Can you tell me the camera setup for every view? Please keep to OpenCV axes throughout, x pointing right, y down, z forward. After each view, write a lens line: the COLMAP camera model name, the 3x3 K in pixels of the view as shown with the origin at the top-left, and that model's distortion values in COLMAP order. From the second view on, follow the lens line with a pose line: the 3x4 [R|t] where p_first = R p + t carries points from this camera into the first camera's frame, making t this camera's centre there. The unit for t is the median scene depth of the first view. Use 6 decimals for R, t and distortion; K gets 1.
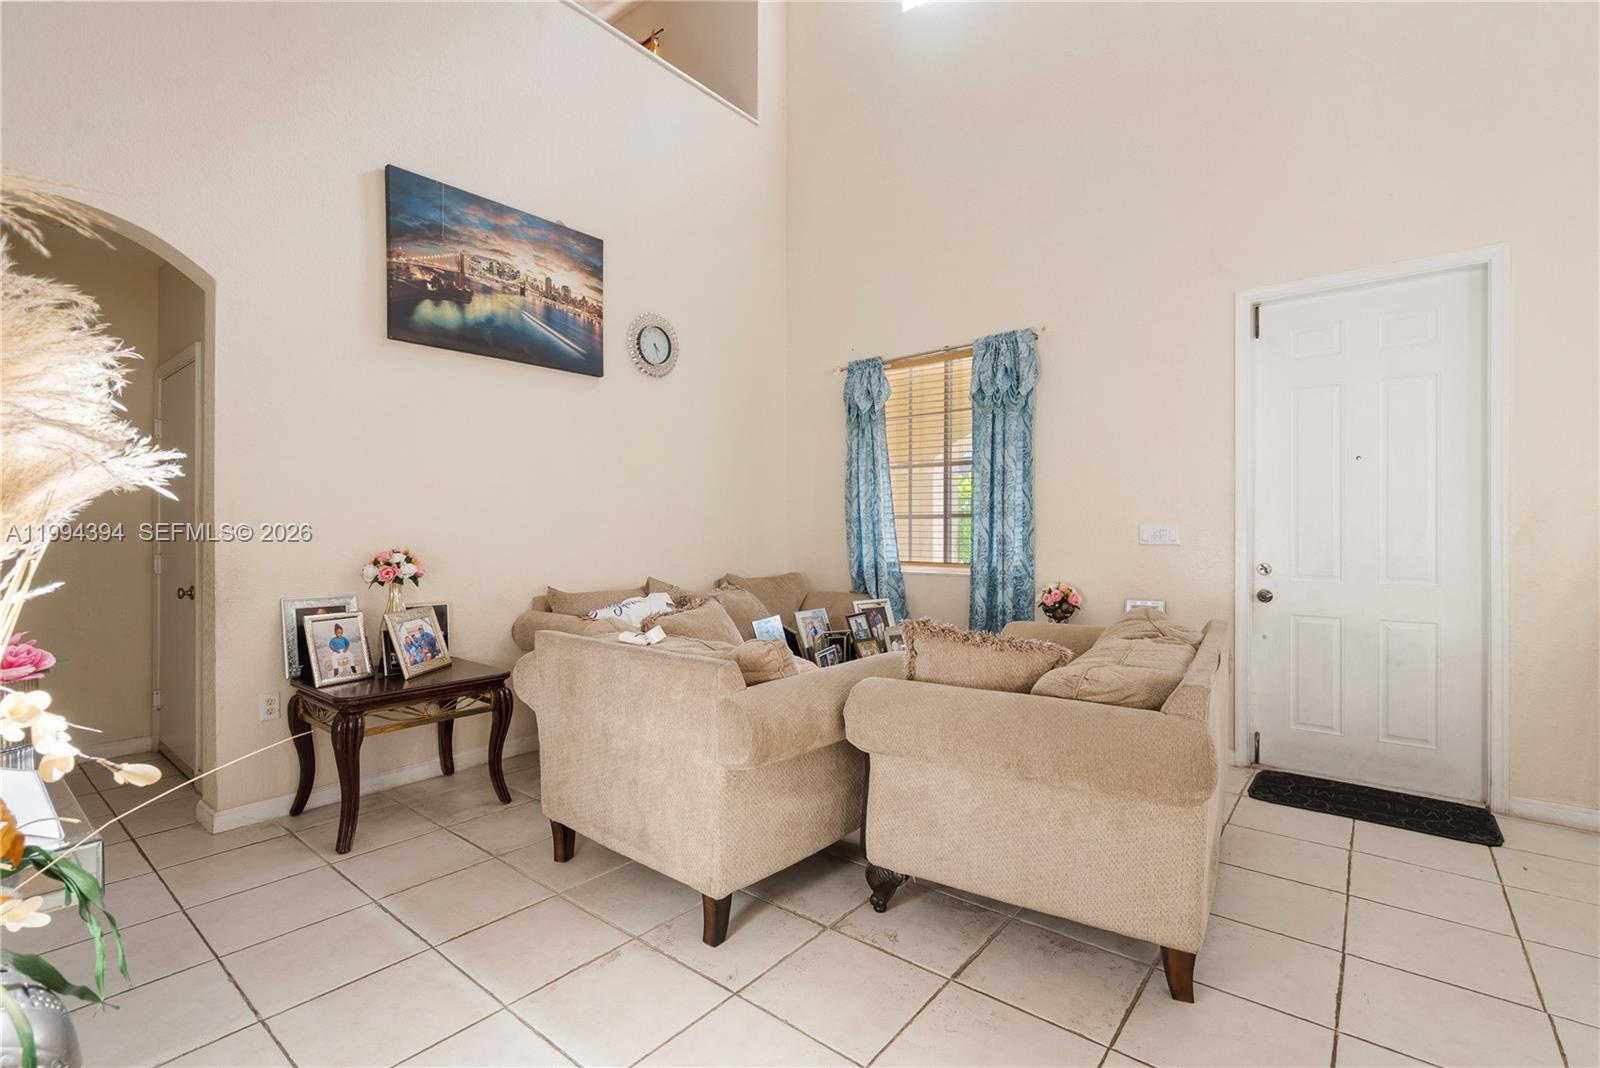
lens RADIAL K [[726.8, 0, 804.8], [0, 726.8, 526.6], [0, 0, 1]] dist [-0.007730, 0.003827]
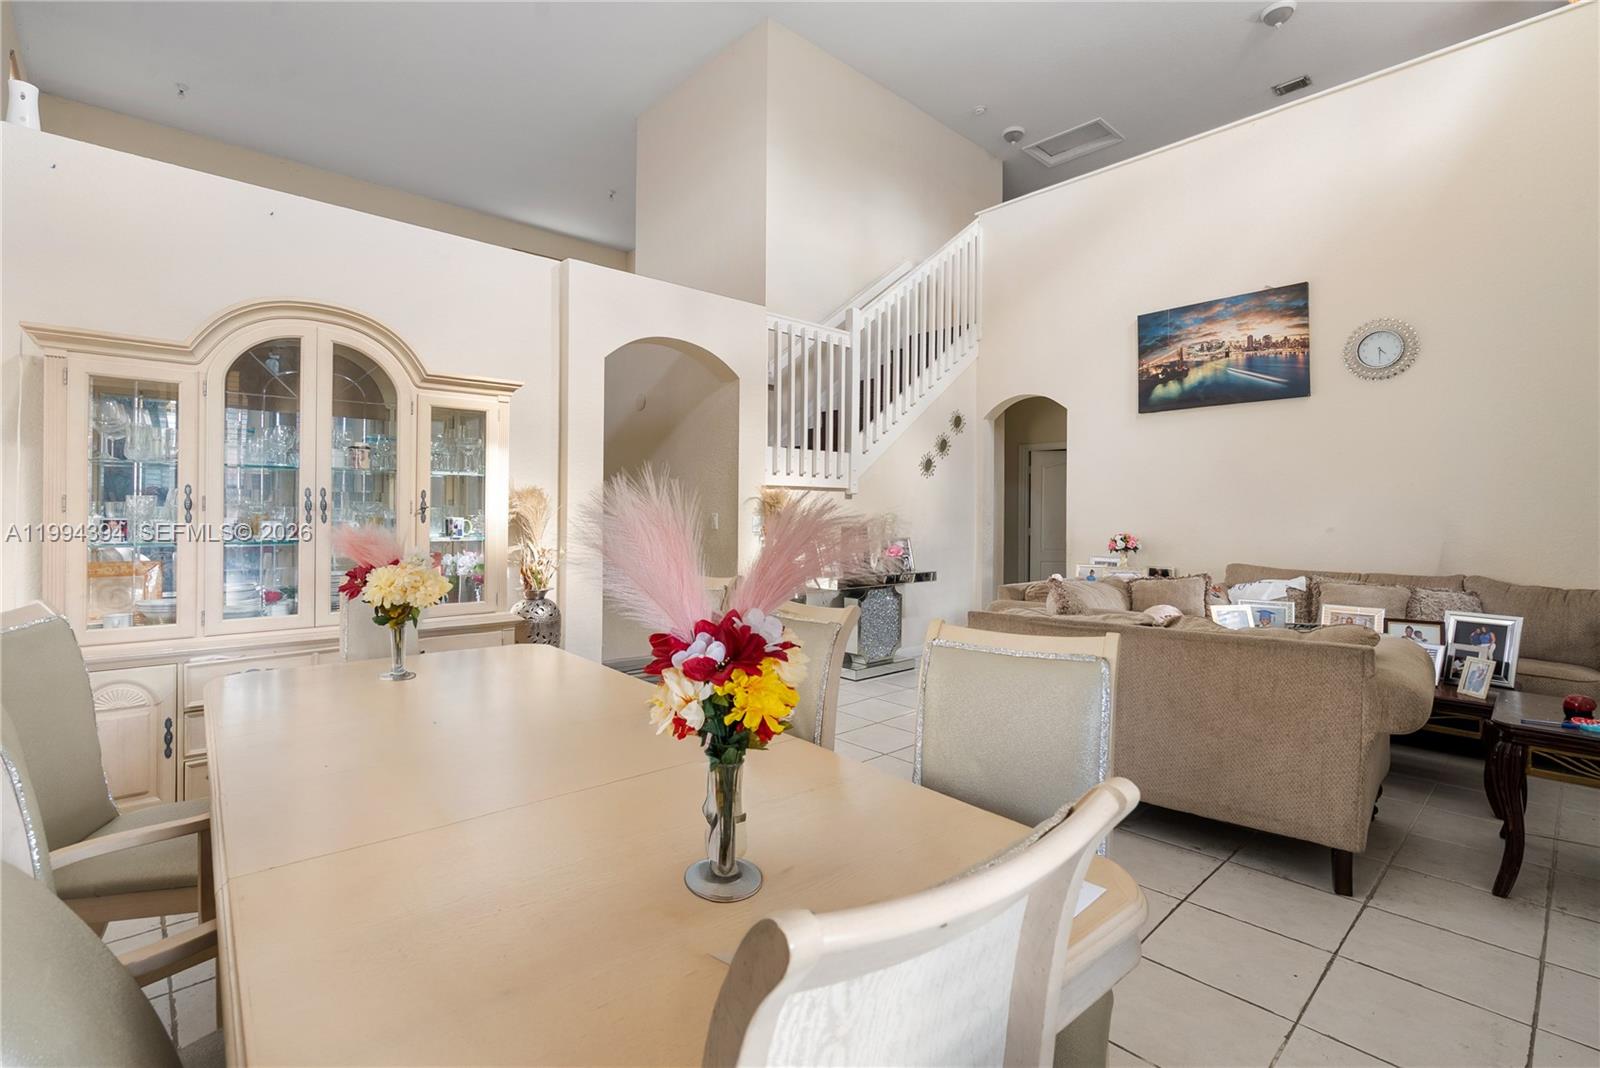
lens RADIAL K [[726.8, 0, 808.4], [0, 726.8, 516.8], [0, 0, 1]] dist [-0.007730, 0.003827]
pose [[-0.136202, 0.004821, -0.990669, 1.126772], [-0.002476, 0.999983, 0.005207, -0.012937], [0.990678, 0.003162, -0.136187, 0.387065]]
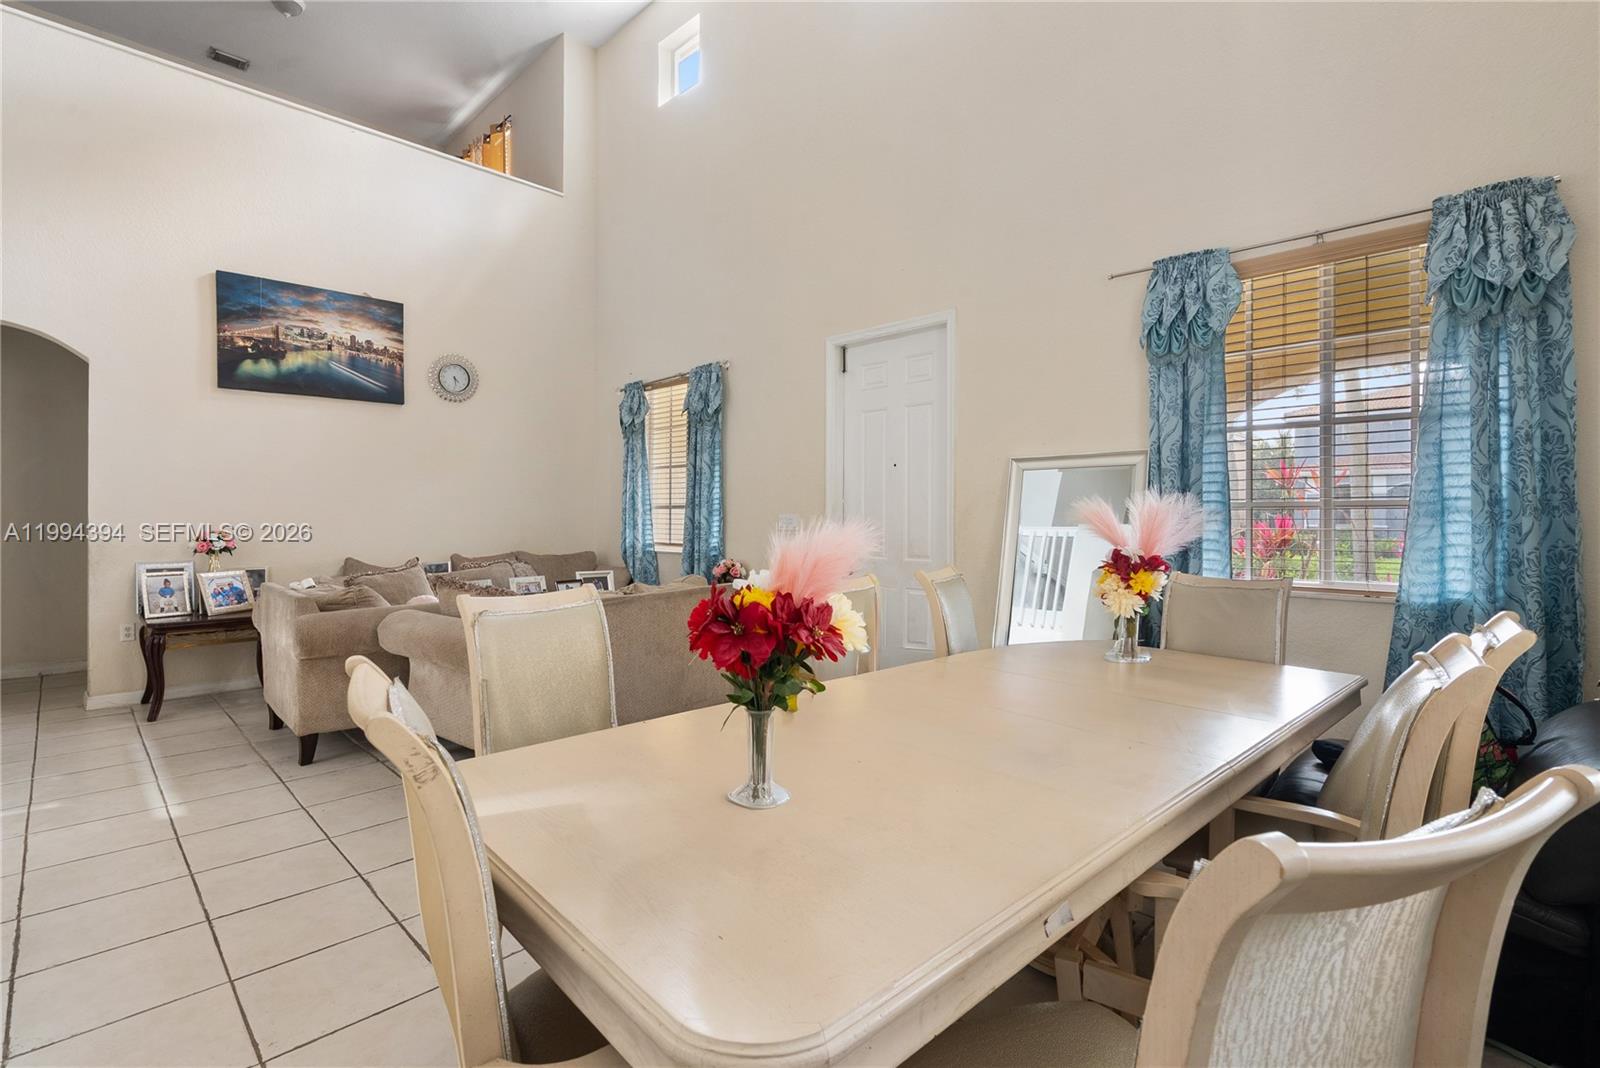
lens RADIAL K [[726.8, 0, 790.6], [0, 726.8, 513.6], [0, 0, 1]] dist [-0.007730, 0.003827]
pose [[0.994777, 0.002558, -0.102036, 0.642947], [-0.002114, 0.999988, 0.004459, -0.011015], [0.102046, -0.004220, 0.994771, -0.304399]]
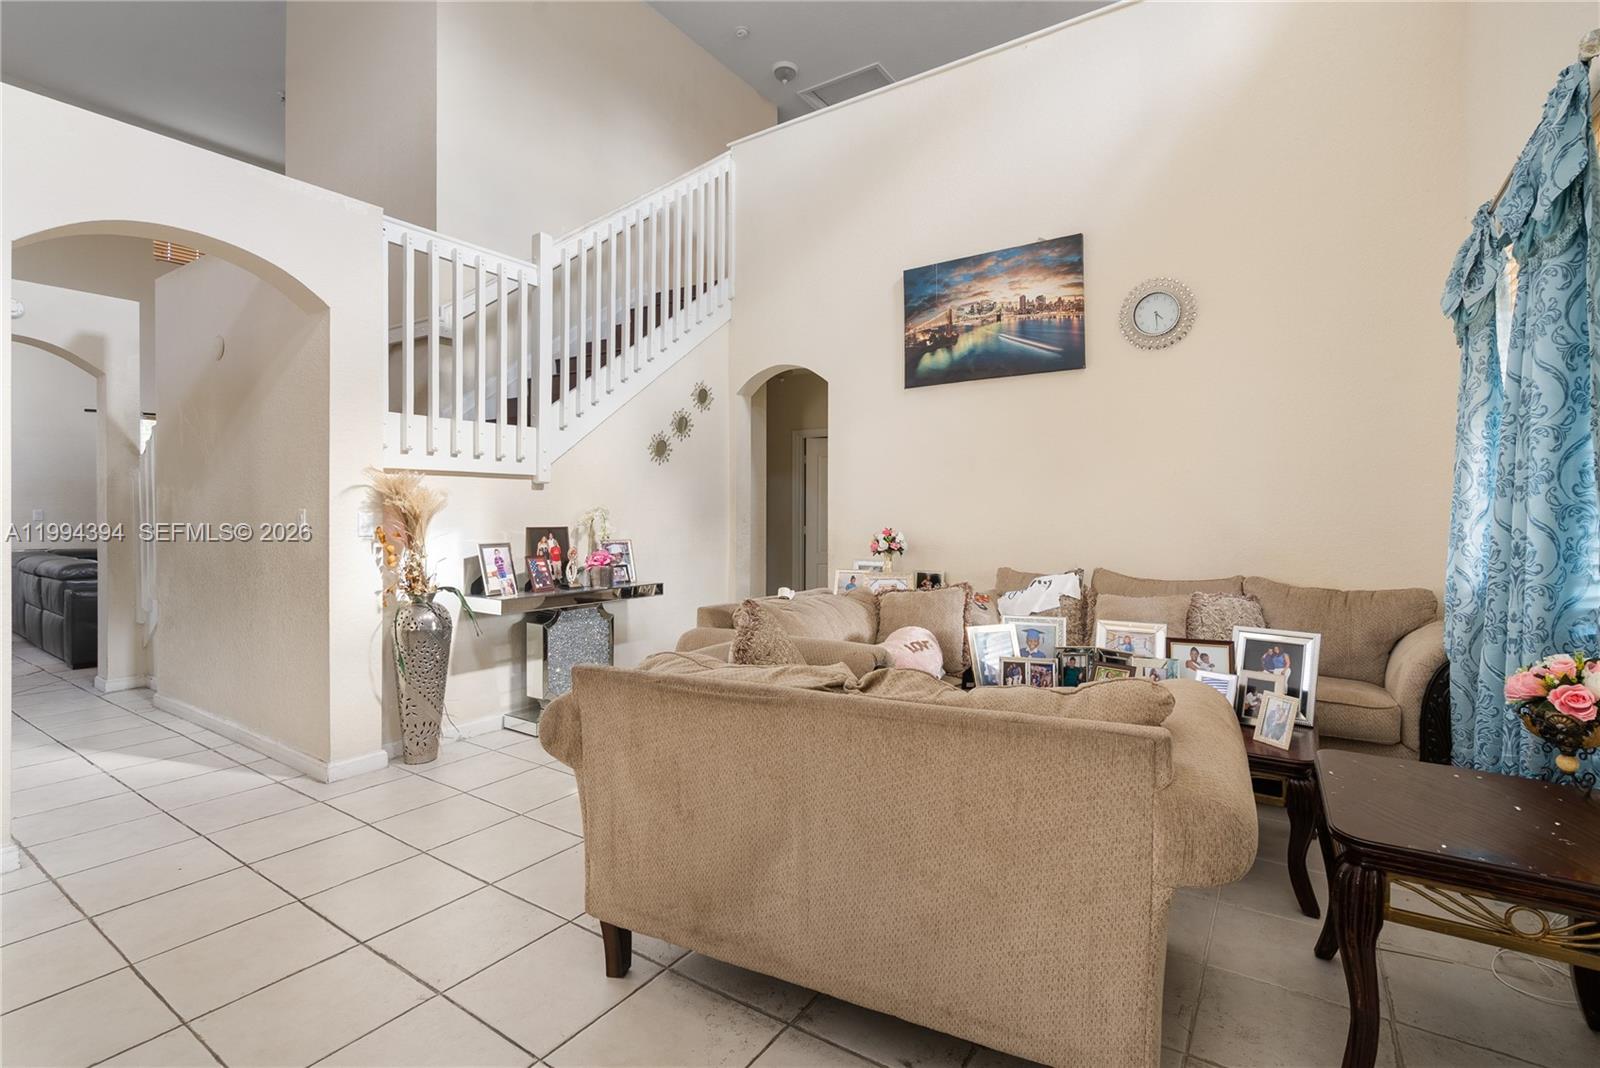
lens RADIAL K [[726.8, 0, 814.4], [0, 726.8, 522.6], [0, 0, 1]] dist [-0.007730, 0.003827]
pose [[0.102585, 0.014144, -0.994624, 0.773162], [0.003227, 0.999889, 0.014552, -0.006263], [0.994719, -0.004703, 0.102528, 0.577673]]
